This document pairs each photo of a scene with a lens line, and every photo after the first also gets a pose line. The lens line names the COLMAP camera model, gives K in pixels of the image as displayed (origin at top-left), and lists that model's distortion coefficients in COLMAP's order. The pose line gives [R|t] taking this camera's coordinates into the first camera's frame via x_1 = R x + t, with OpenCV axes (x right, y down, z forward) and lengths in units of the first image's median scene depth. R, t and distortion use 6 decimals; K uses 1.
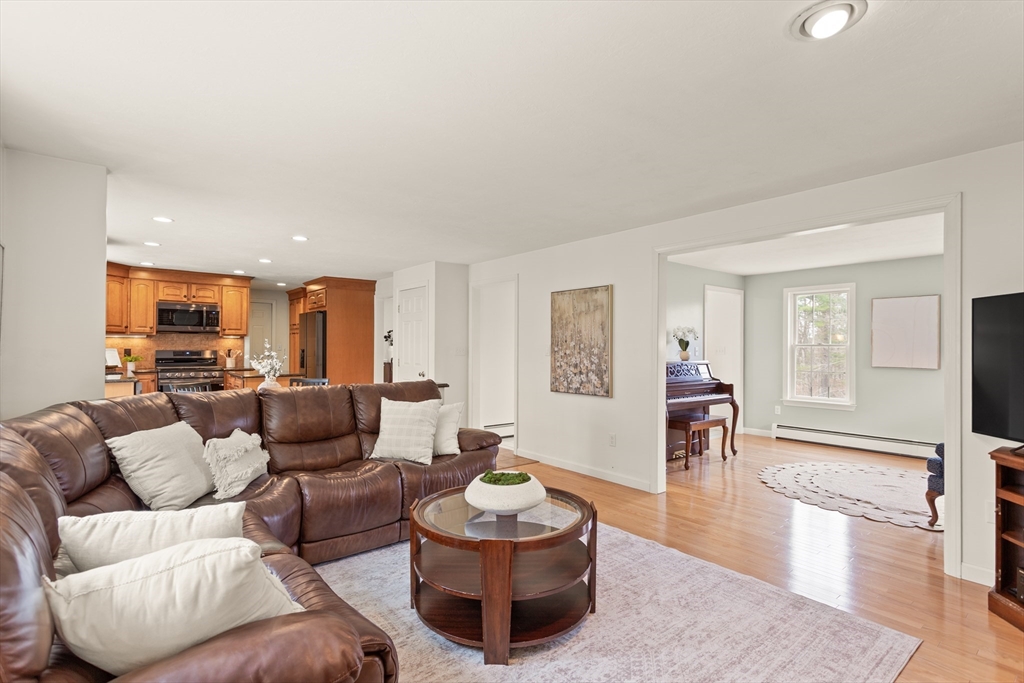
lens RADIAL K [[487.4, 0, 512.9], [0, 487.4, 346.9], [0, 0, 1]] dist [0.001662, 0.001253]
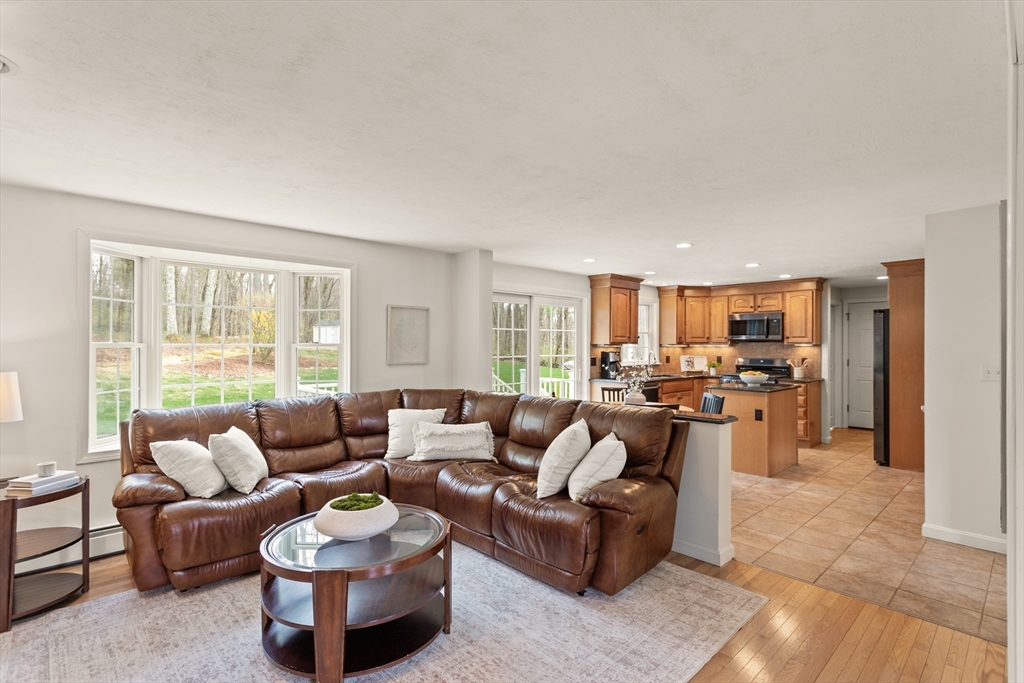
lens RADIAL K [[487.4, 0, 509.6], [0, 487.4, 342.8], [0, 0, 1]] dist [0.001662, 0.001253]
pose [[0.062050, -0.009439, -0.998028, 0.342154], [-0.002641, 0.999950, -0.009622, -0.015360], [0.998070, 0.003233, 0.062022, 0.416121]]
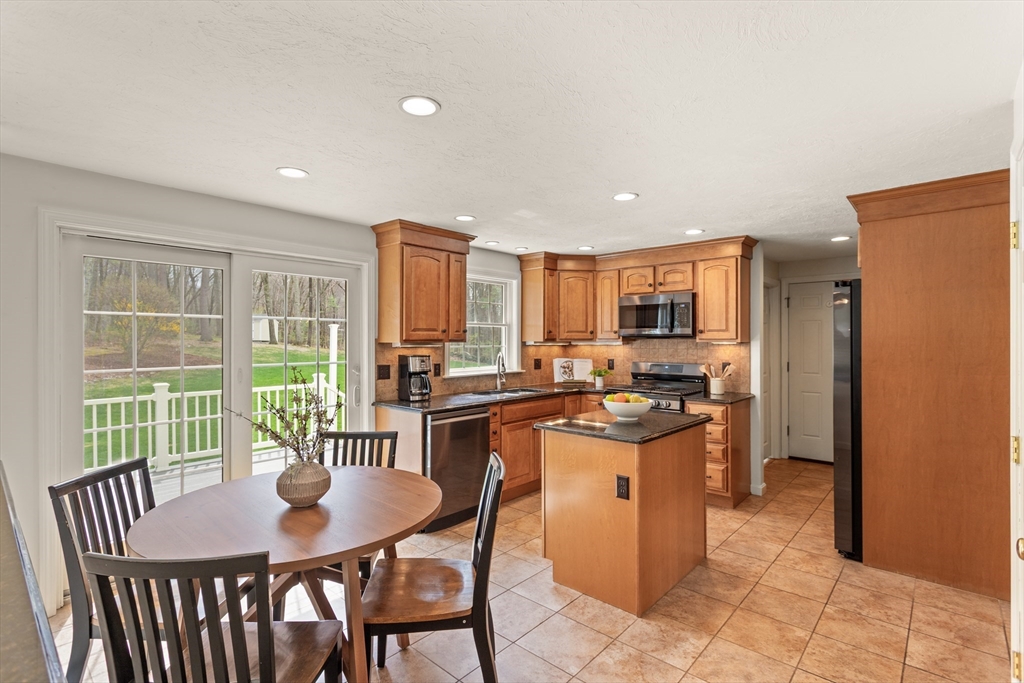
lens RADIAL K [[487.4, 0, 511.6], [0, 487.4, 338.6], [0, 0, 1]] dist [0.001662, 0.001253]
pose [[0.157600, -0.008646, -0.987465, -0.023961], [0.001313, 0.999963, -0.008546, -0.022610], [0.987502, 0.000050, 0.157605, 0.698682]]
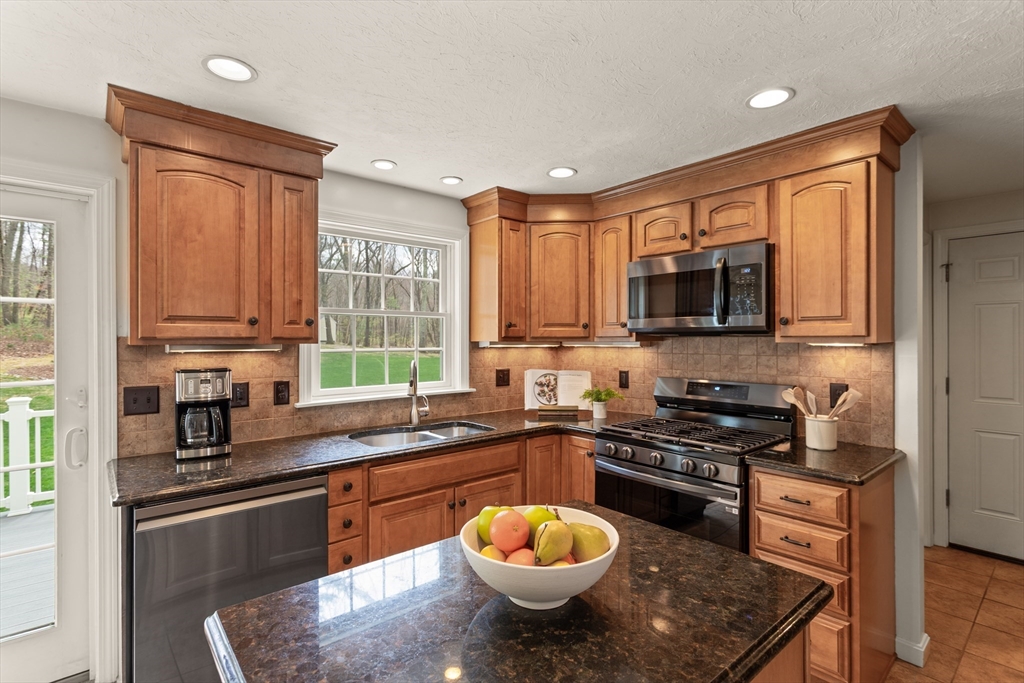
lens RADIAL K [[487.4, 0, 511.0], [0, 487.4, 338.8], [0, 0, 1]] dist [0.001662, 0.001253]
pose [[0.023849, -0.006584, -0.999694, -0.305444], [0.002273, 0.999976, -0.006531, -0.024071], [0.999713, -0.002117, 0.023863, 0.860002]]
